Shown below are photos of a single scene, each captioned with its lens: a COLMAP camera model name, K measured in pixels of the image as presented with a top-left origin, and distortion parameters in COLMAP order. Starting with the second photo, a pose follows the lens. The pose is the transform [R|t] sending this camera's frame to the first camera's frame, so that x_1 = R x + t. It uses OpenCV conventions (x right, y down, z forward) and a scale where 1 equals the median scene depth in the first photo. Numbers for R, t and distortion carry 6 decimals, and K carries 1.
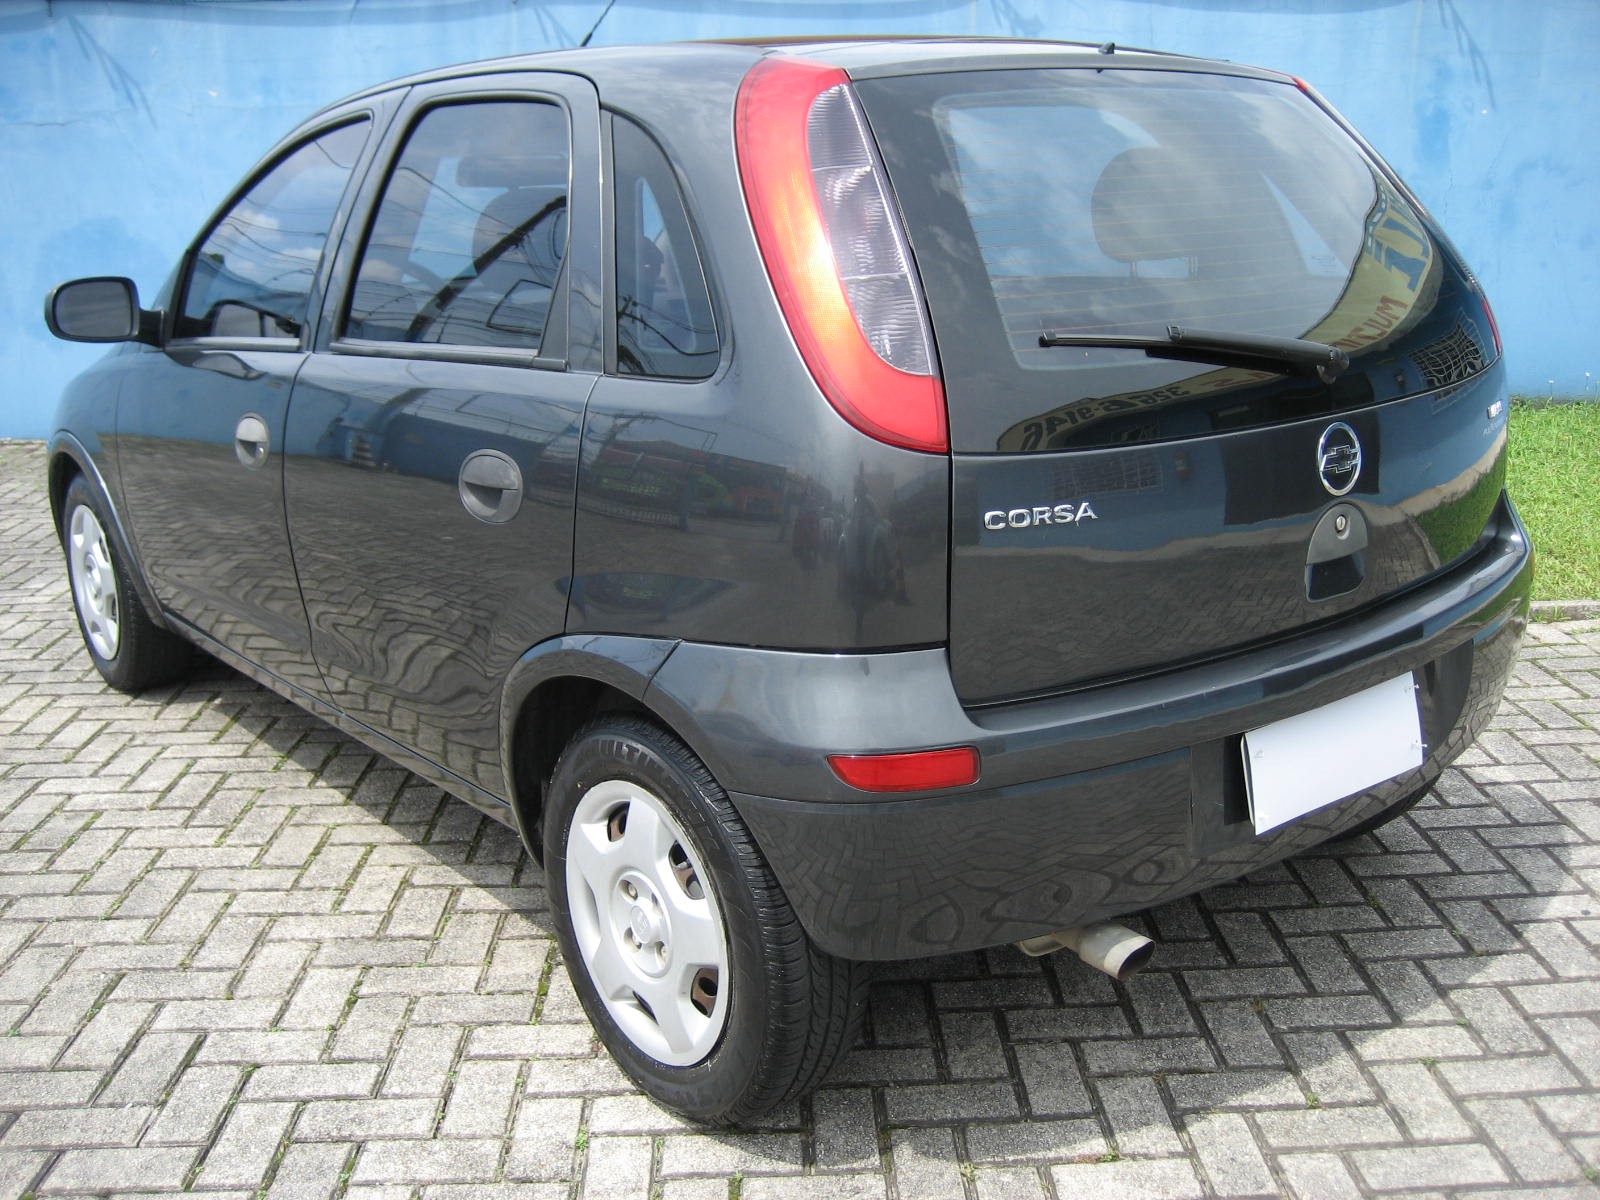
lens RADIAL K [[1616.4, 0, 800.0], [0, 1616.4, 600.0], [0, 0, 1]] dist [-0.092625, 0.029030]
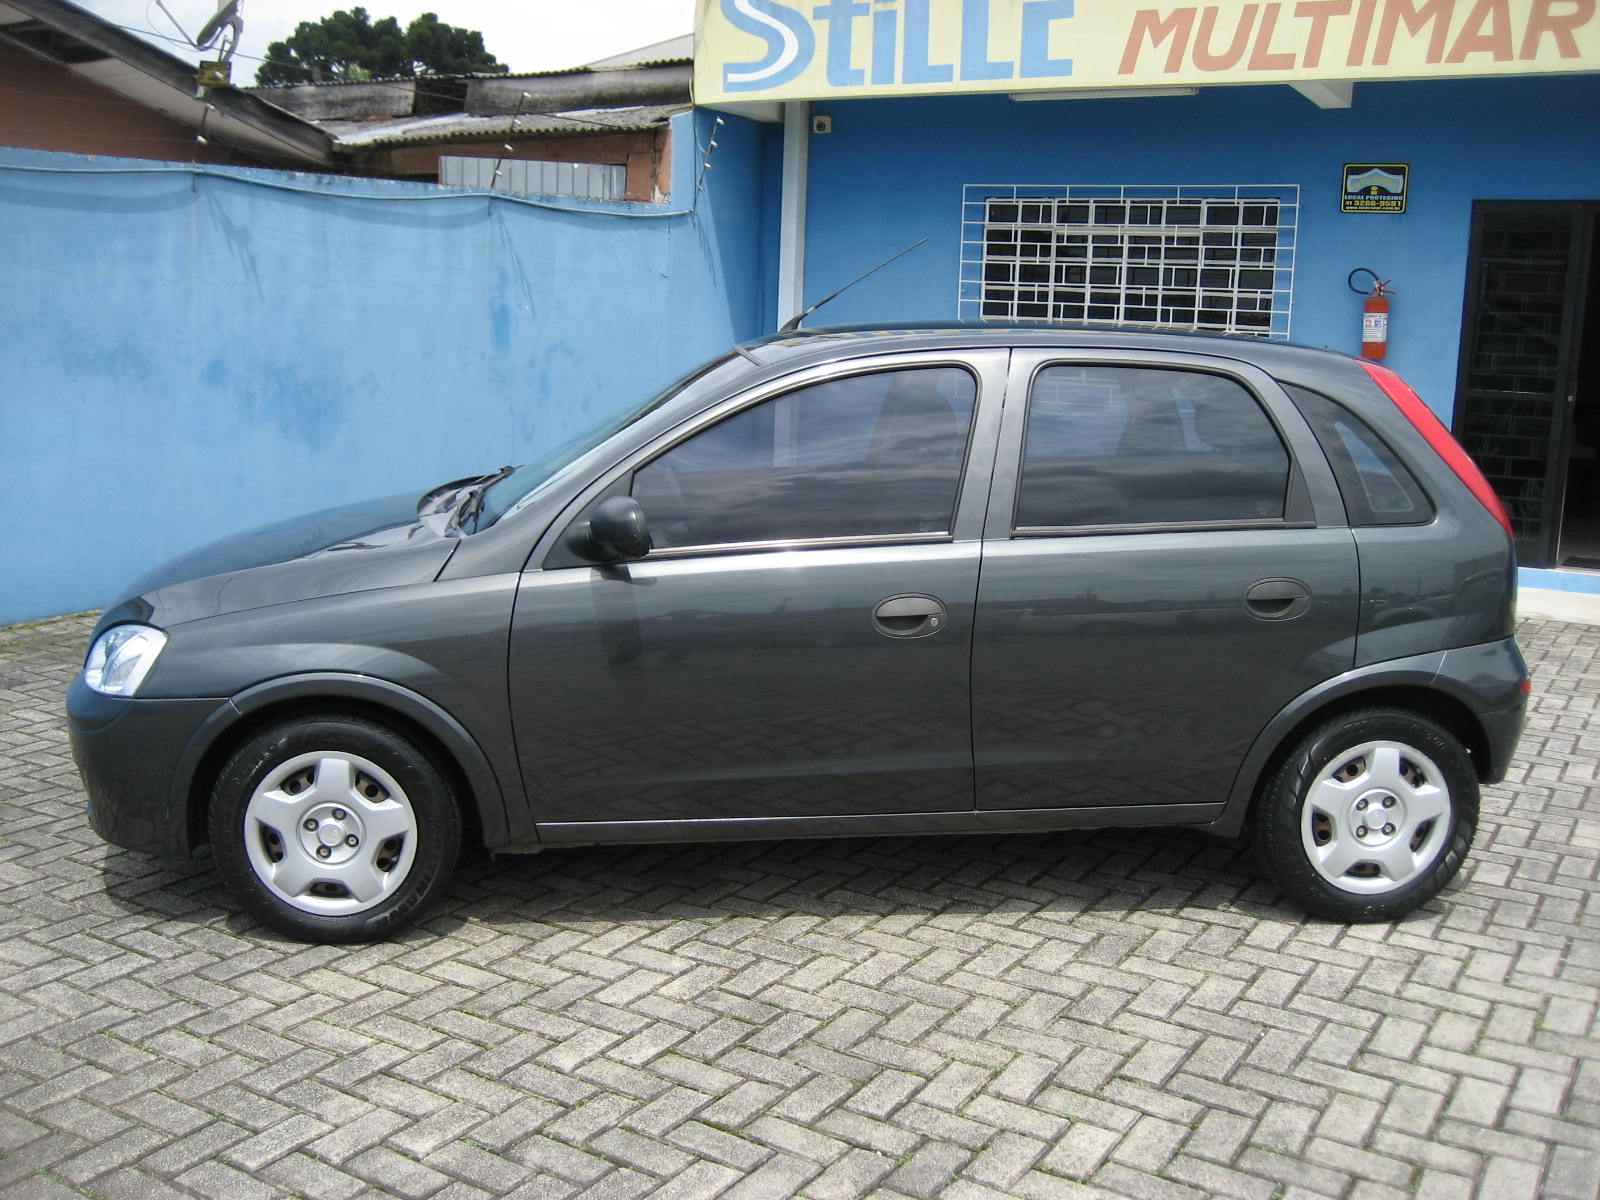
lens RADIAL K [[1616.4, 0, 800.0], [0, 1616.4, 600.0], [0, 0, 1]] dist [-0.092625, 0.029030]
pose [[0.565974, -0.119044, 0.815783, -1.314648], [0.191637, 0.981412, 0.010260, -0.129217], [-0.801841, 0.150527, 0.578267, 0.297165]]
